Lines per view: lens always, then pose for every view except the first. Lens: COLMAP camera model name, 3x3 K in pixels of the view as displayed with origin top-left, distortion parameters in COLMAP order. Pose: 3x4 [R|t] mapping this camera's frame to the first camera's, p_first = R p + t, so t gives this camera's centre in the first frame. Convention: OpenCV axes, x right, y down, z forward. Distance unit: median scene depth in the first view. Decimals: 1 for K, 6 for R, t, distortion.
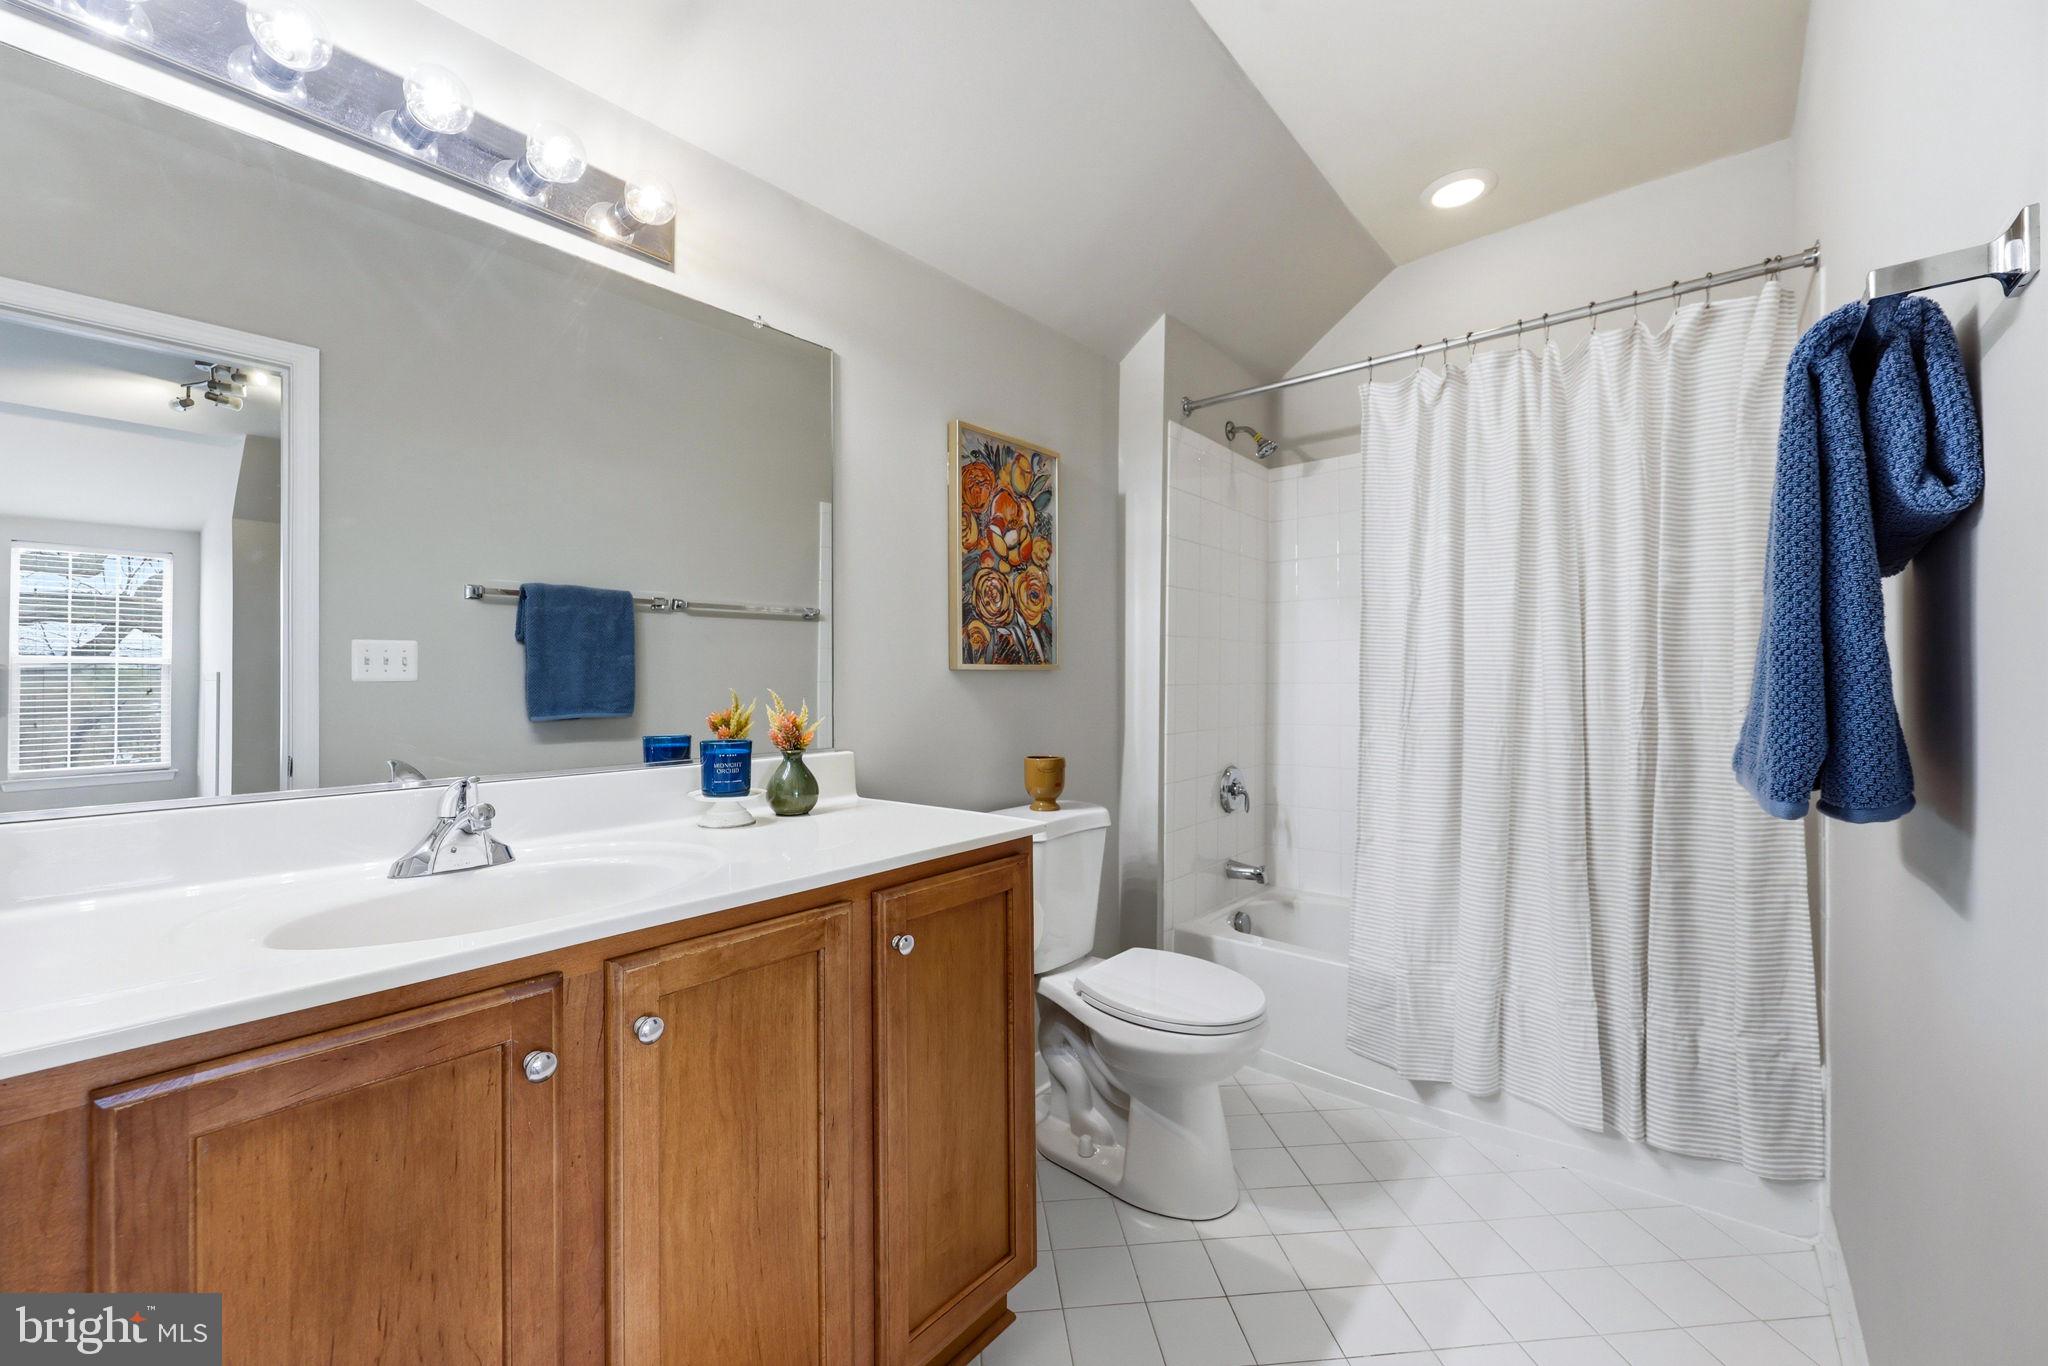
lens RADIAL K [[819.4, 0, 1018.0], [0, 819.4, 668.4], [0, 0, 1]] dist [0.000147, -0.000110]
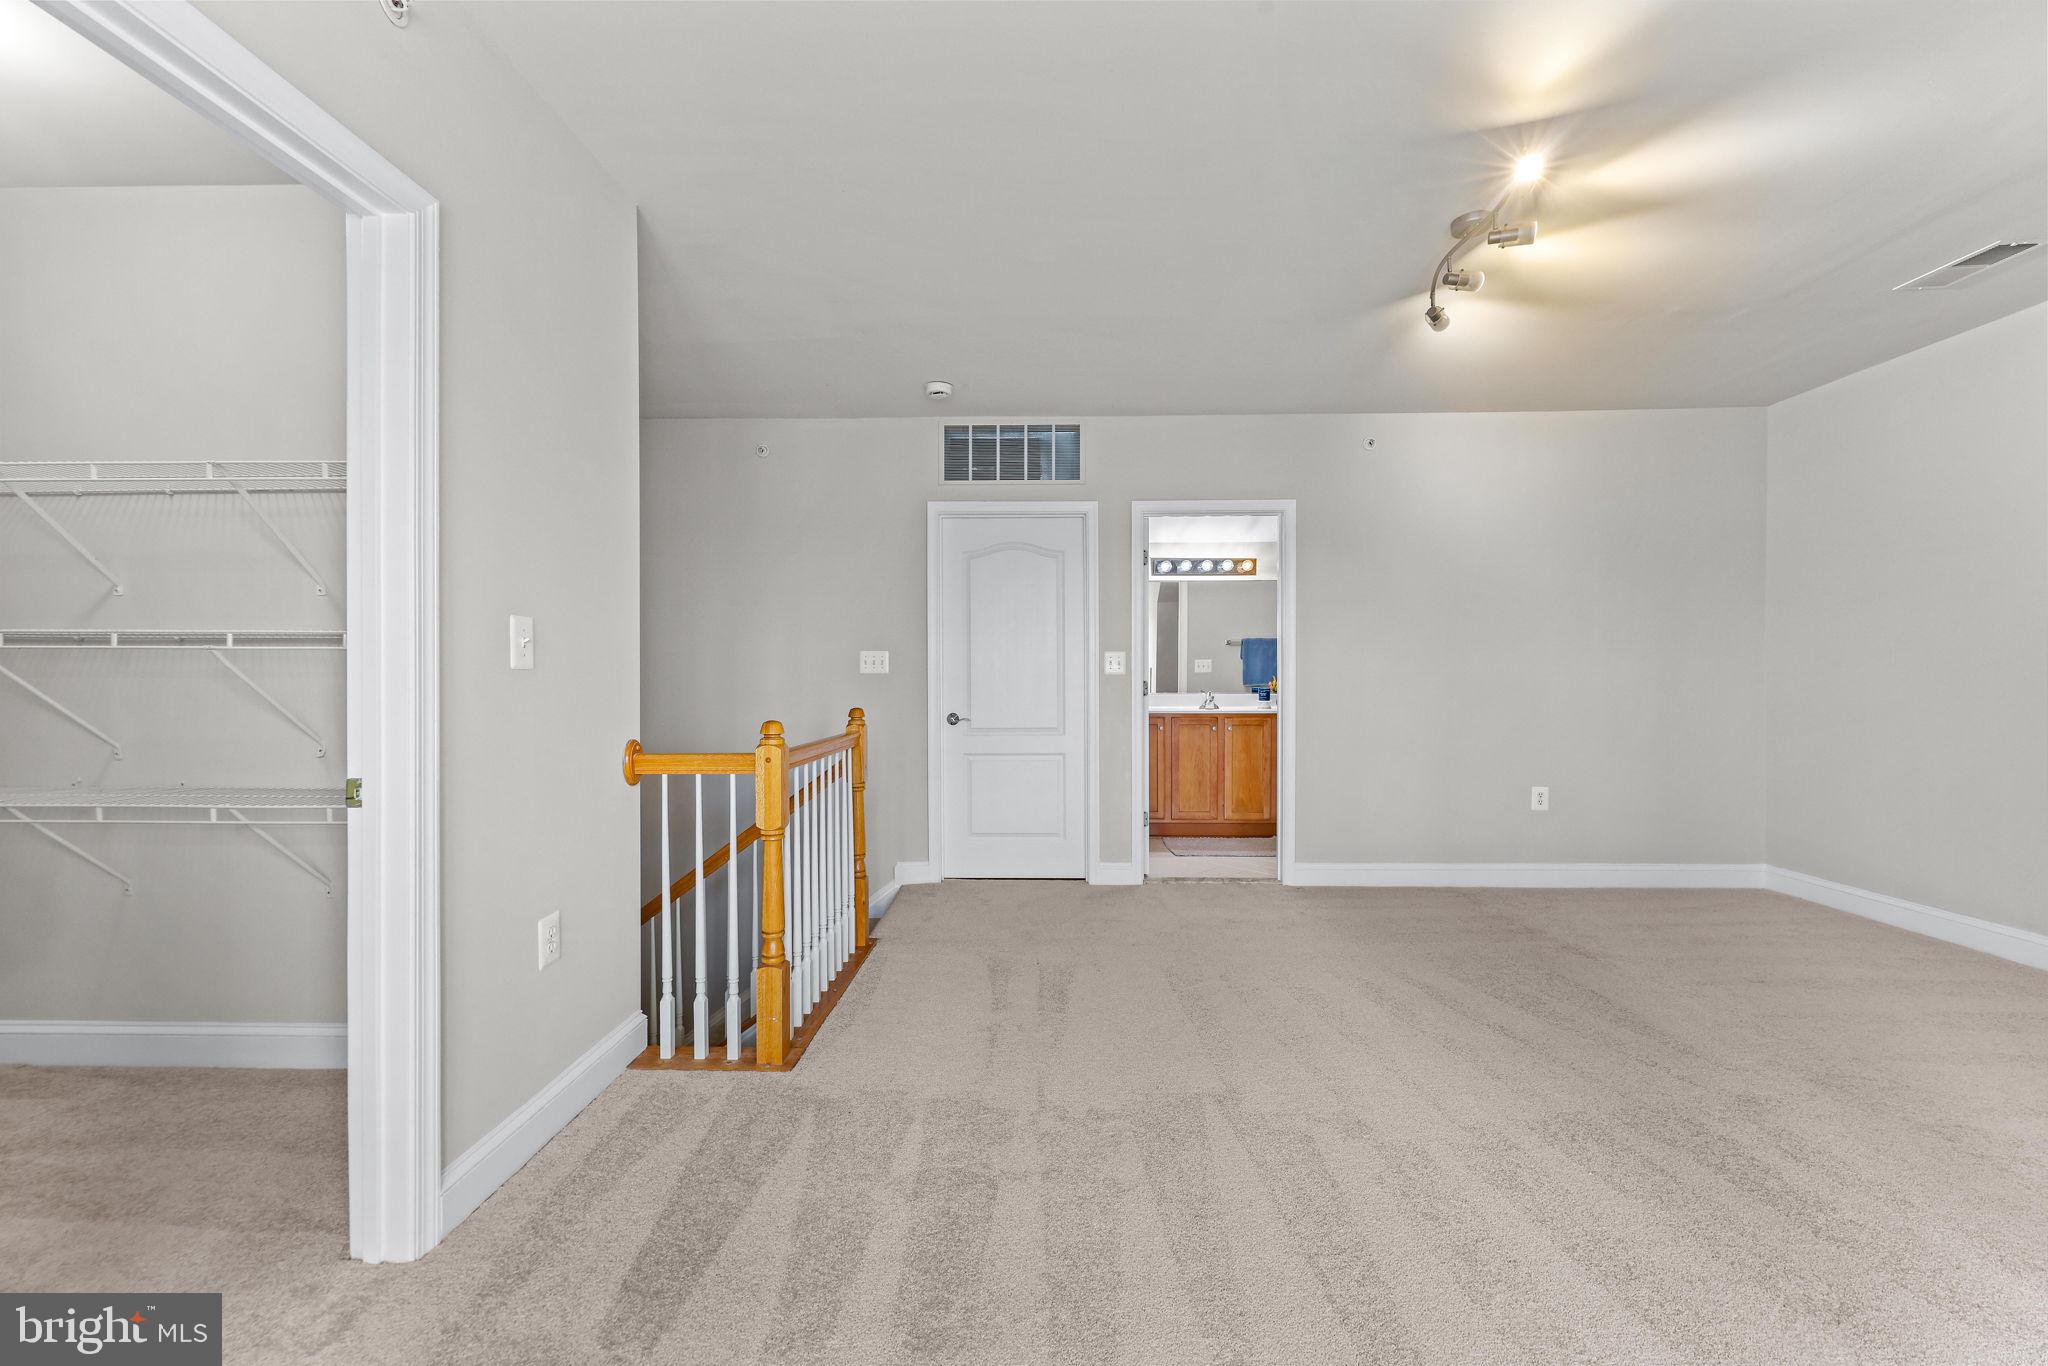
lens RADIAL K [[819.4, 0, 1018.0], [0, 819.4, 668.4], [0, 0, 1]] dist [0.000147, -0.000110]
pose [[0.615736, 0.003376, -0.787946, 1.425569], [0.005120, 0.999953, 0.008285, -0.033245], [0.787936, -0.009135, 0.615689, -1.687307]]
